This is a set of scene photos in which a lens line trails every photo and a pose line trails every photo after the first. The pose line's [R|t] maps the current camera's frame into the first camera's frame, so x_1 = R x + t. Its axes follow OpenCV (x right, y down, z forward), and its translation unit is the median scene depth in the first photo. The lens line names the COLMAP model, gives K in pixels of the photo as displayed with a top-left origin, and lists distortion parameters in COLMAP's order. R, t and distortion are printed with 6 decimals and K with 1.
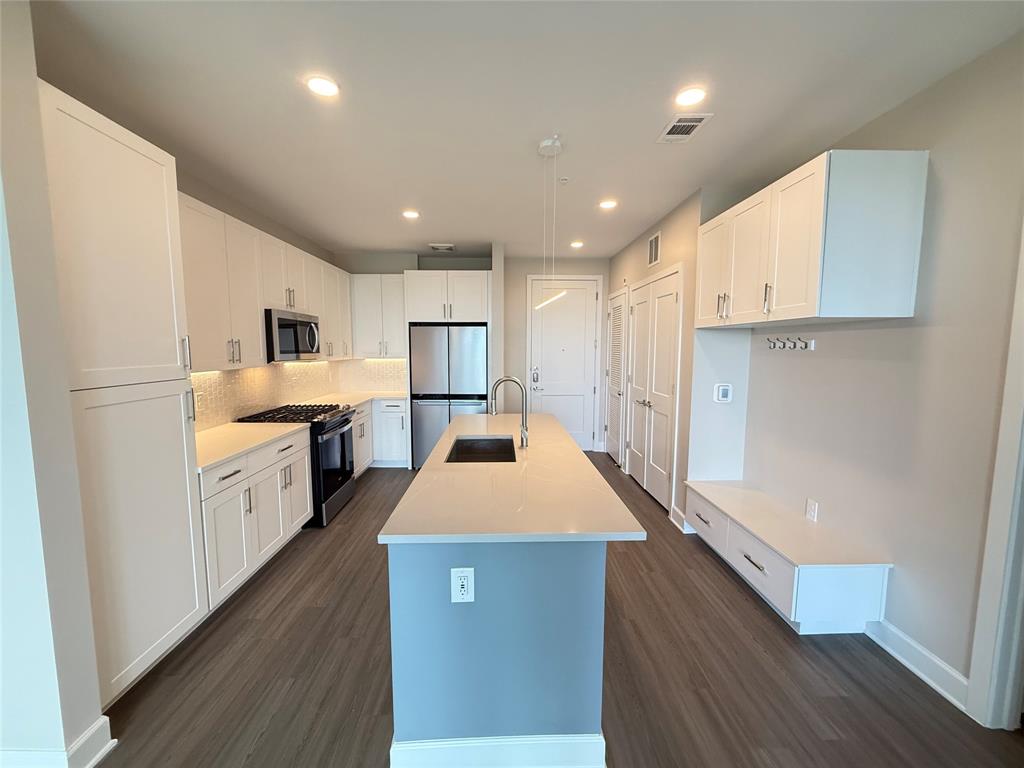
lens RADIAL K [[404.7, 0, 516.9], [0, 404.7, 386.7], [0, 0, 1]] dist [-0.004551, 0.001705]
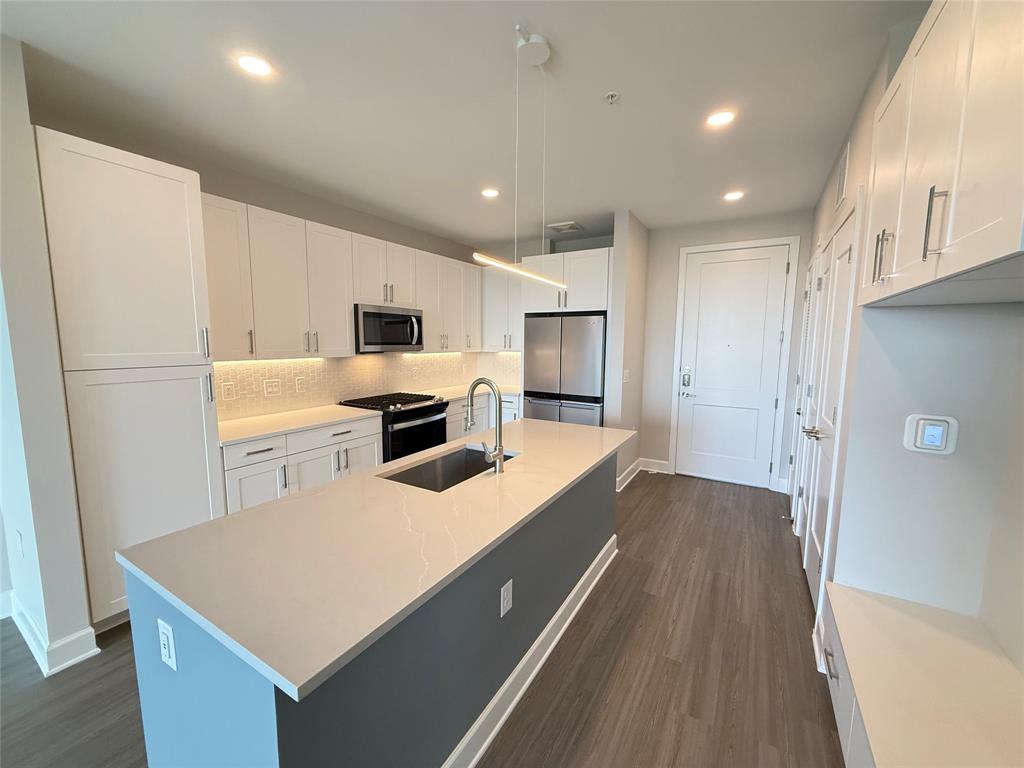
lens RADIAL K [[404.7, 0, 511.8], [0, 404.7, 390.1], [0, 0, 1]] dist [-0.004551, 0.001705]
pose [[0.840318, 0.070205, -0.537528, 0.280354], [-0.058702, 0.997532, 0.038517, -0.022090], [0.538905, -0.000812, 0.842366, 0.249966]]
